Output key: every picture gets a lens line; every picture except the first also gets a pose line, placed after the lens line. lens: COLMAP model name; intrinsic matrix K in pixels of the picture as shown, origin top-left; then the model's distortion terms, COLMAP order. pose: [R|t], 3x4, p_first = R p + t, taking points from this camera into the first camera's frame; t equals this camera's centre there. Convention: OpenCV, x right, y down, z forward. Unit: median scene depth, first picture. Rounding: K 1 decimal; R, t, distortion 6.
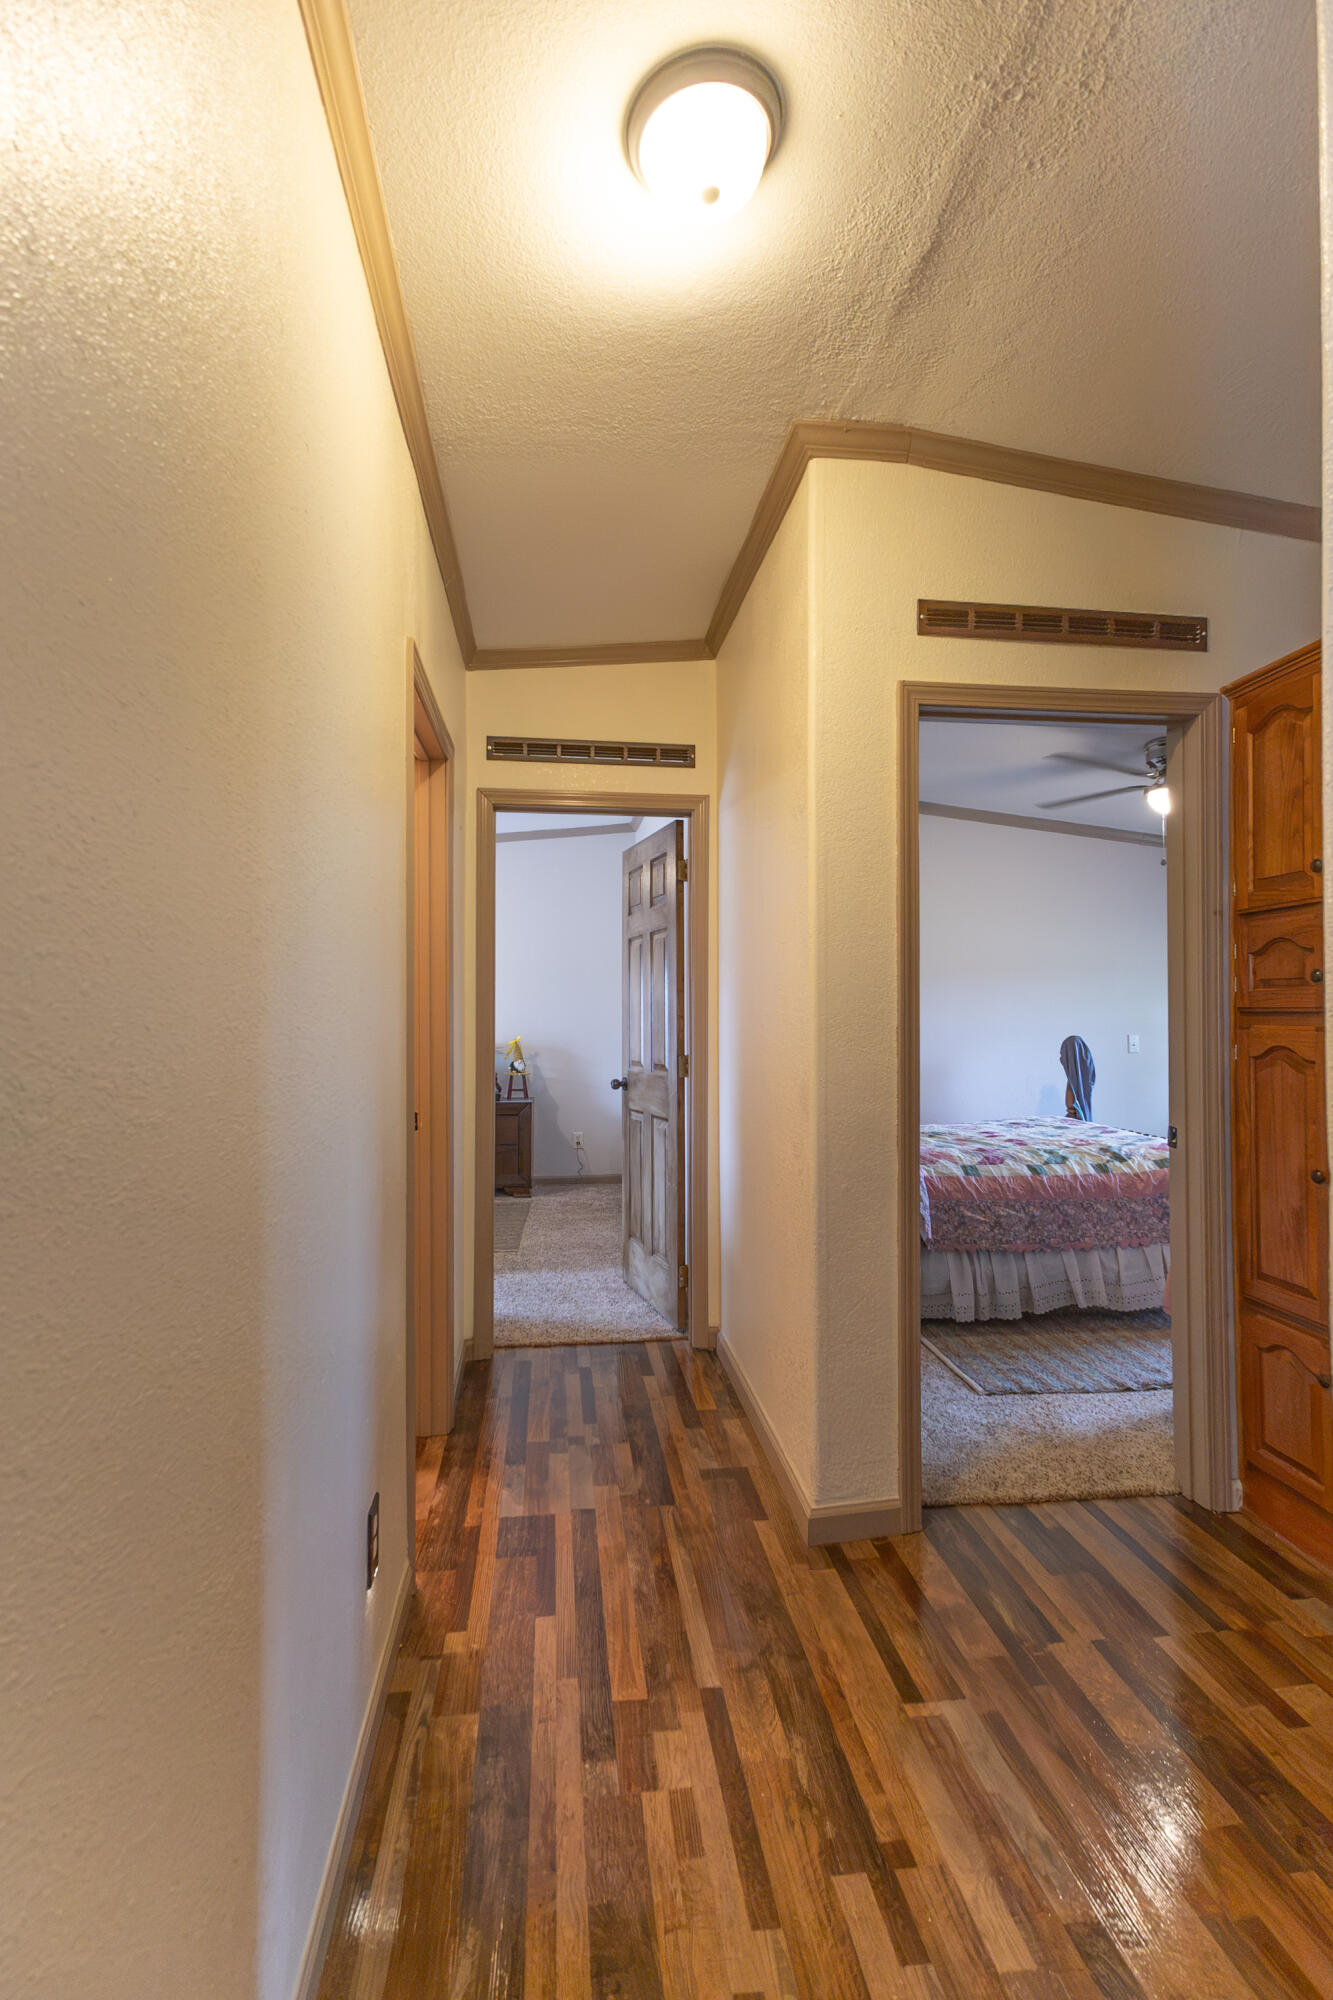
lens RADIAL K [[920.0, 0, 665.8], [0, 920.0, 1004.7], [0, 0, 1]] dist [0.018445, 0.000066]
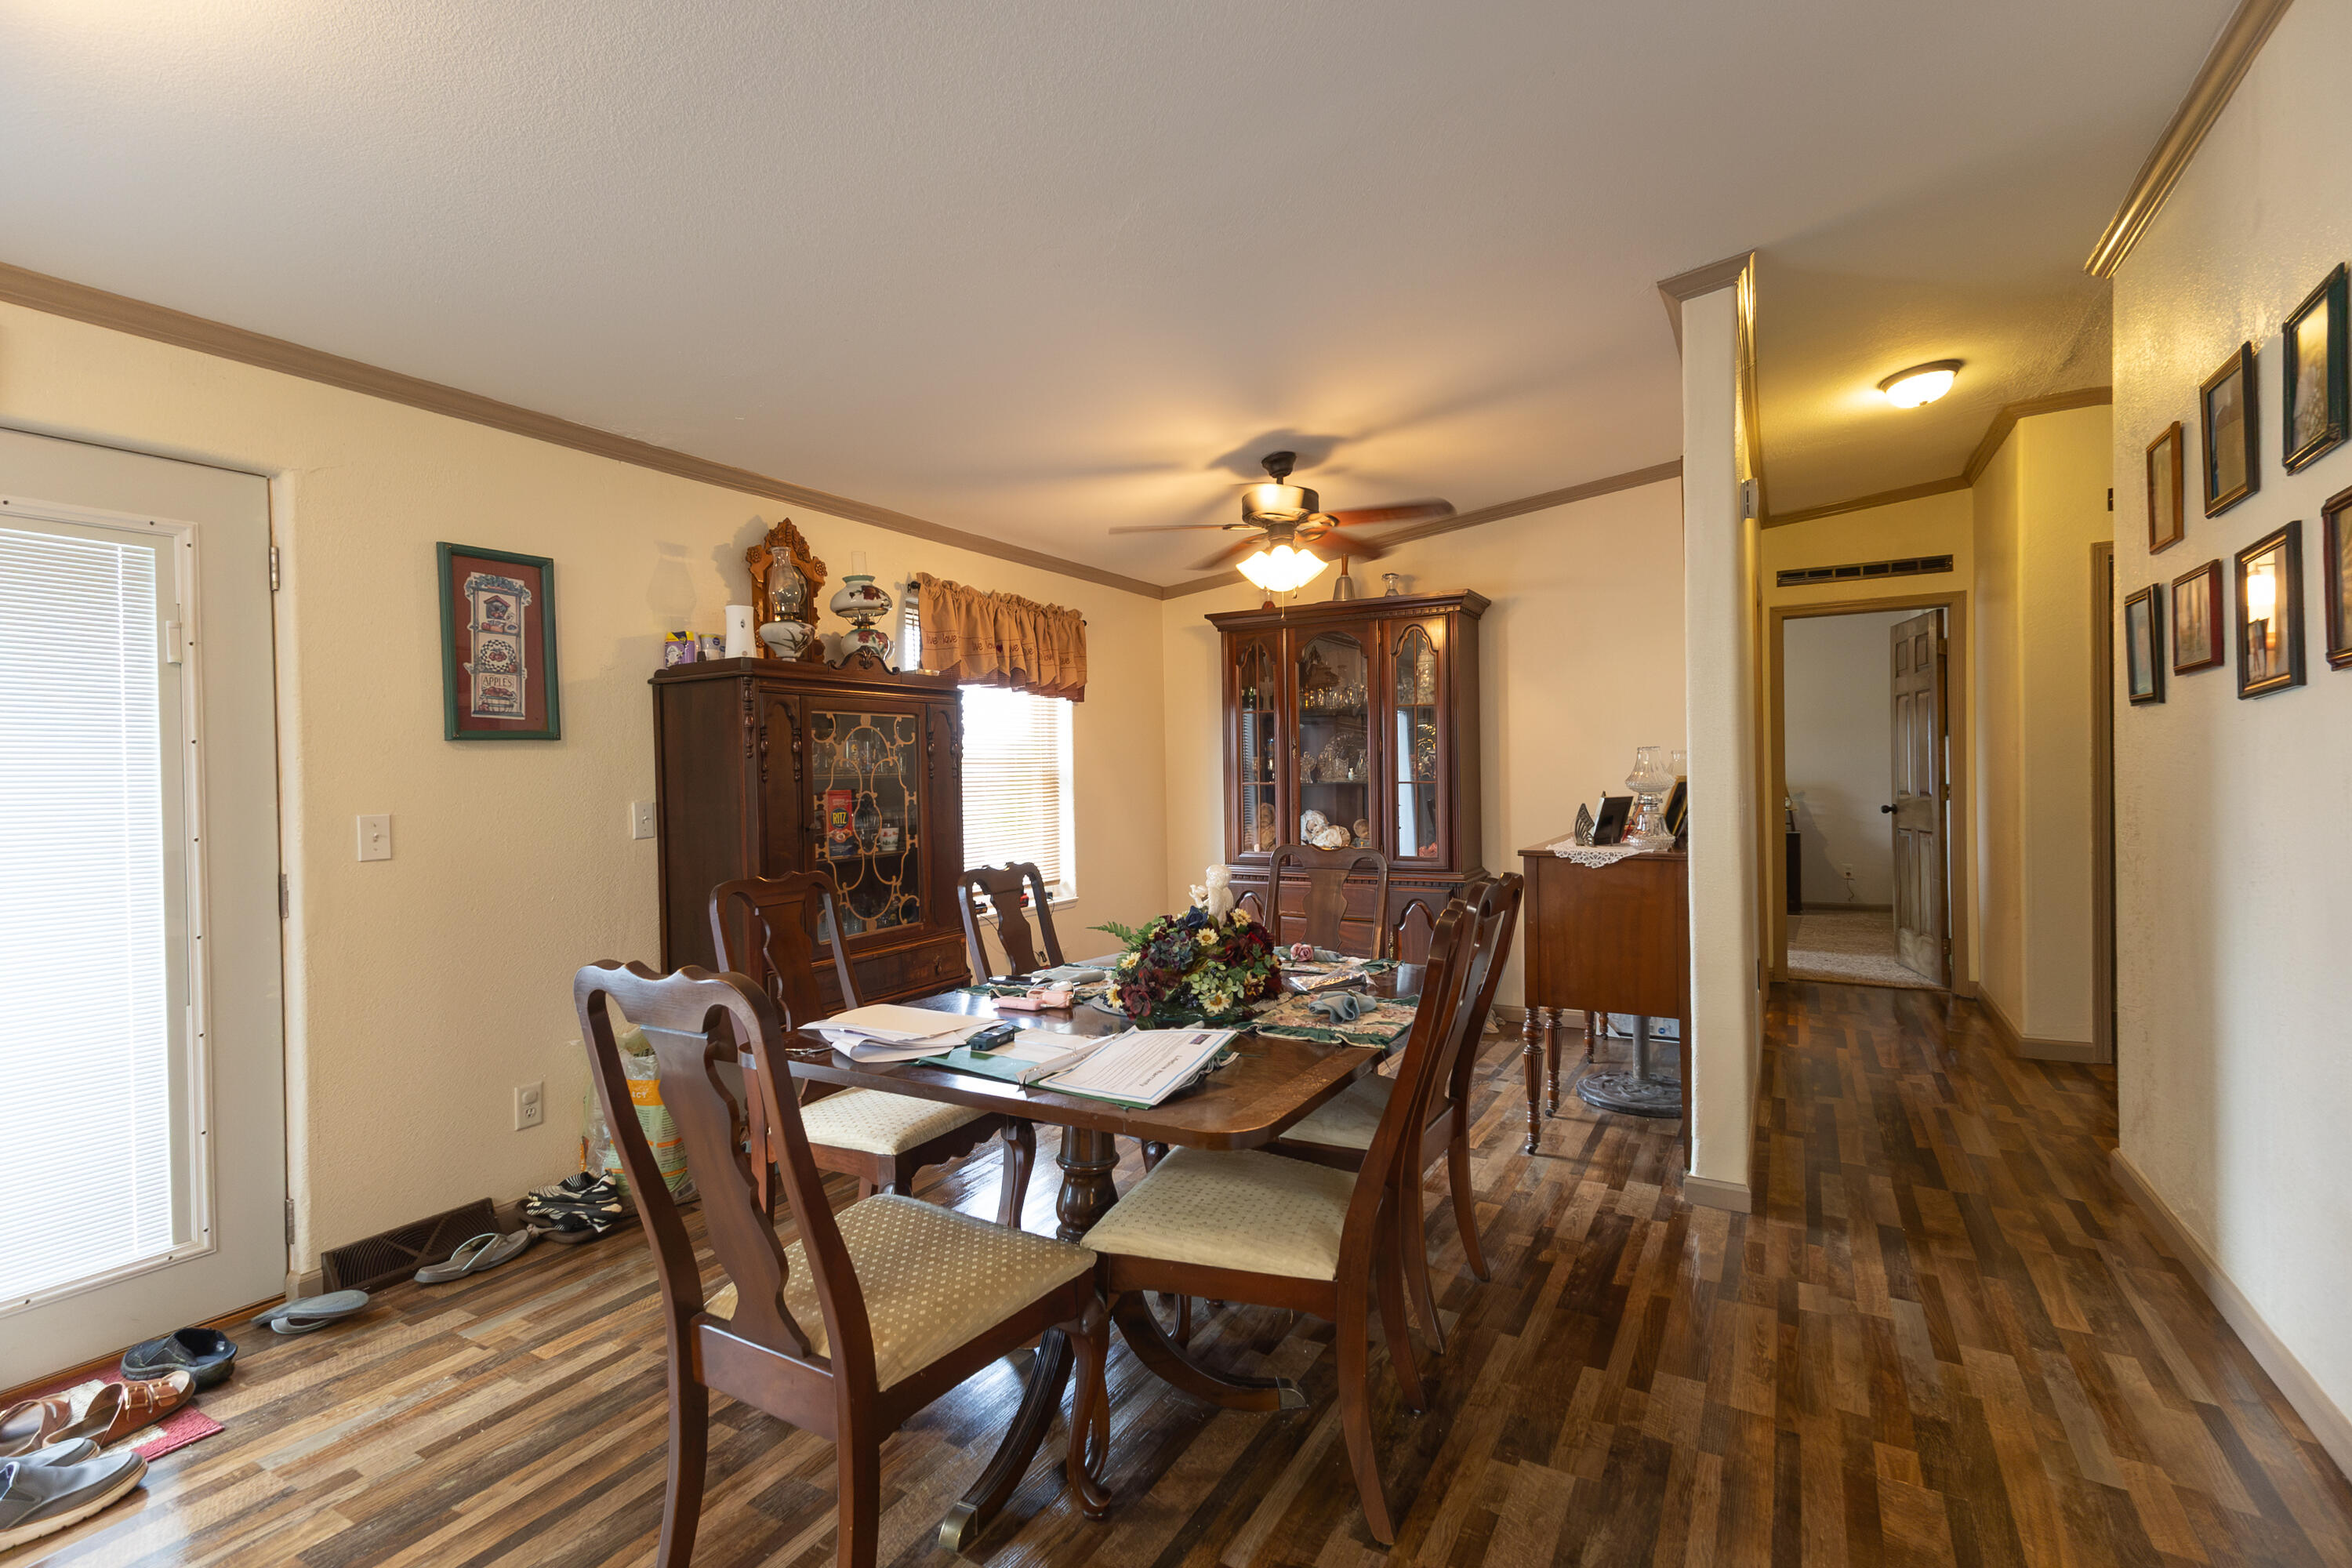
lens RADIAL K [[1081.9, 0, 1175.5], [0, 1081.9, 793.1], [0, 0, 1]] dist [0.018445, 0.000066]
pose [[0.802576, -0.008995, -0.596482, 0.062227], [0.032715, 0.999045, 0.028952, -0.013973], [0.595652, -0.042750, 0.802104, -0.865353]]
